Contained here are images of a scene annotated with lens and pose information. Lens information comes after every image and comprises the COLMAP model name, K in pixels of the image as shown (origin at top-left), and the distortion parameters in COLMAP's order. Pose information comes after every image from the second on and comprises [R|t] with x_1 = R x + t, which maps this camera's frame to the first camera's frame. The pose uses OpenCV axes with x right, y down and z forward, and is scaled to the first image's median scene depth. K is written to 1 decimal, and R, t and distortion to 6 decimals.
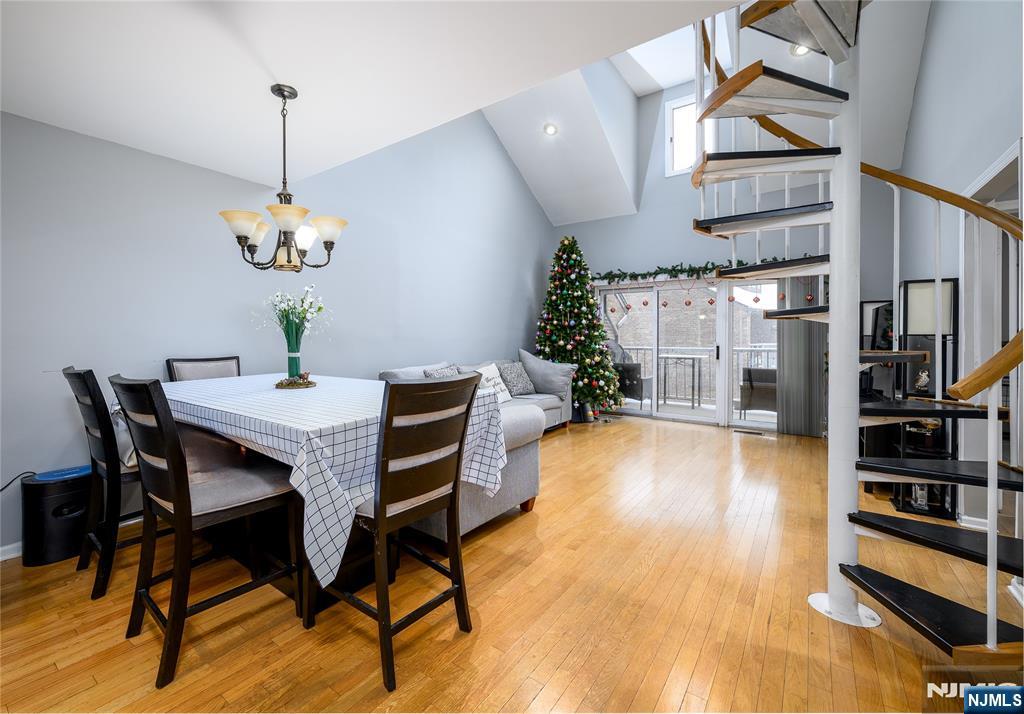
lens RADIAL K [[451.1, 0, 473.2], [0, 451.1, 337.5], [0, 0, 1]] dist [-0.000093, 0.000039]
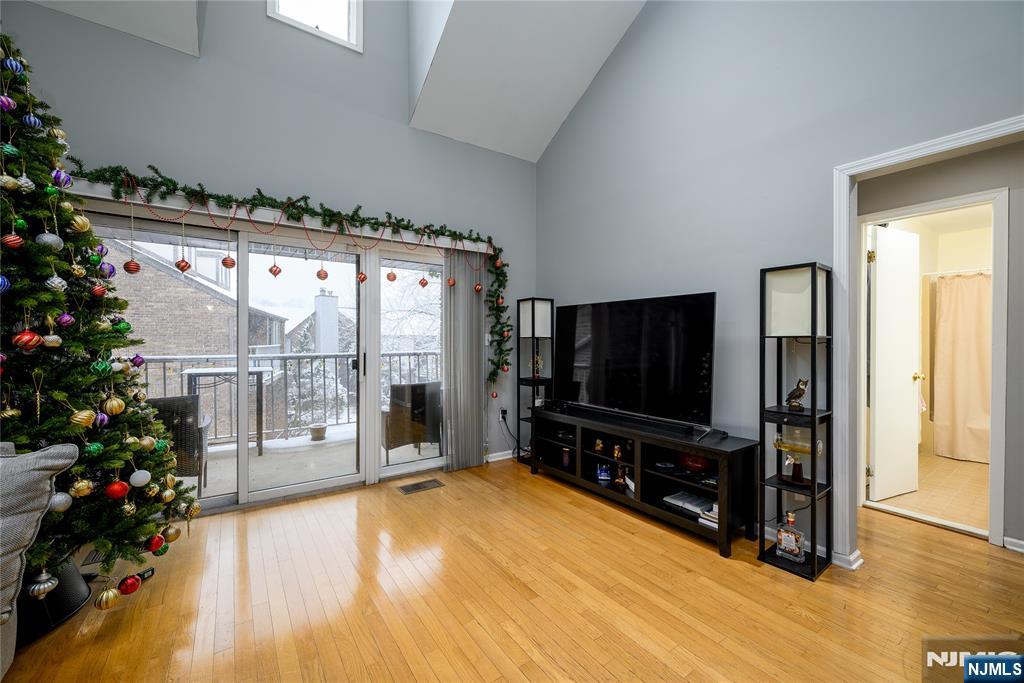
lens RADIAL K [[406.8, 0, 511.1], [0, 406.8, 343.5], [0, 0, 1]] dist [-0.002255, -0.000887]
pose [[0.315962, -0.006508, 0.948749, 0.090177], [-0.002315, 0.999968, 0.007630, 0.001250], [-0.948769, -0.004607, 0.315937, 0.638048]]
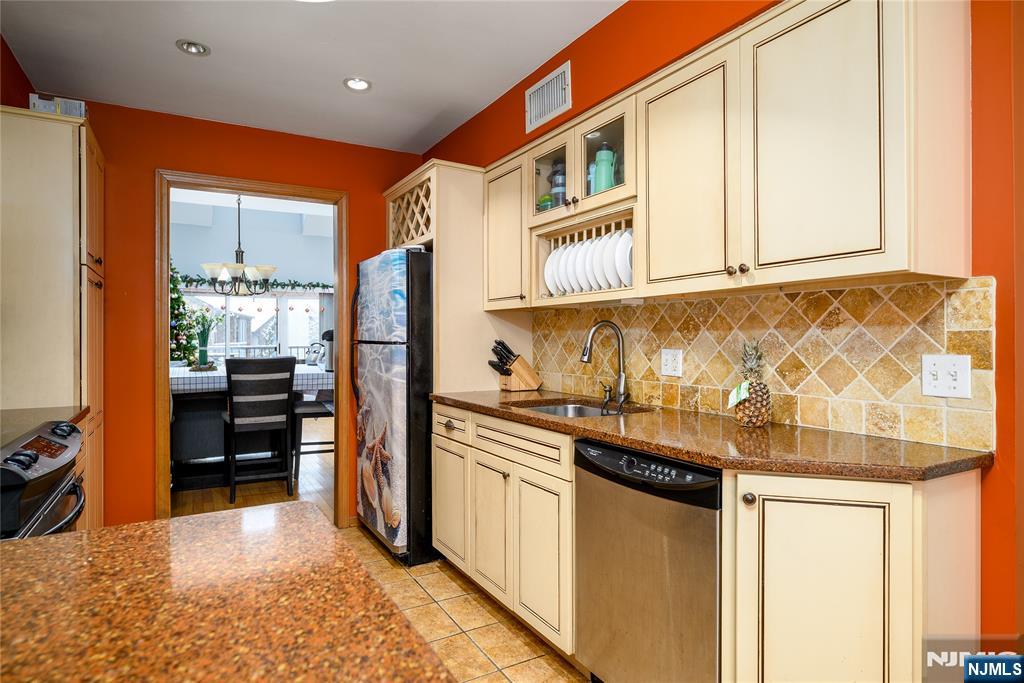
lens RADIAL K [[579.6, 0, 509.2], [0, 579.6, 339.8], [0, 0, 1]] dist [-0.004694, -0.000429]
pose [[0.404625, -0.004324, 0.914473, -0.710389], [0.000642, 0.999990, 0.004444, 0.000785], [-0.914483, -0.001211, 0.404624, -0.277733]]
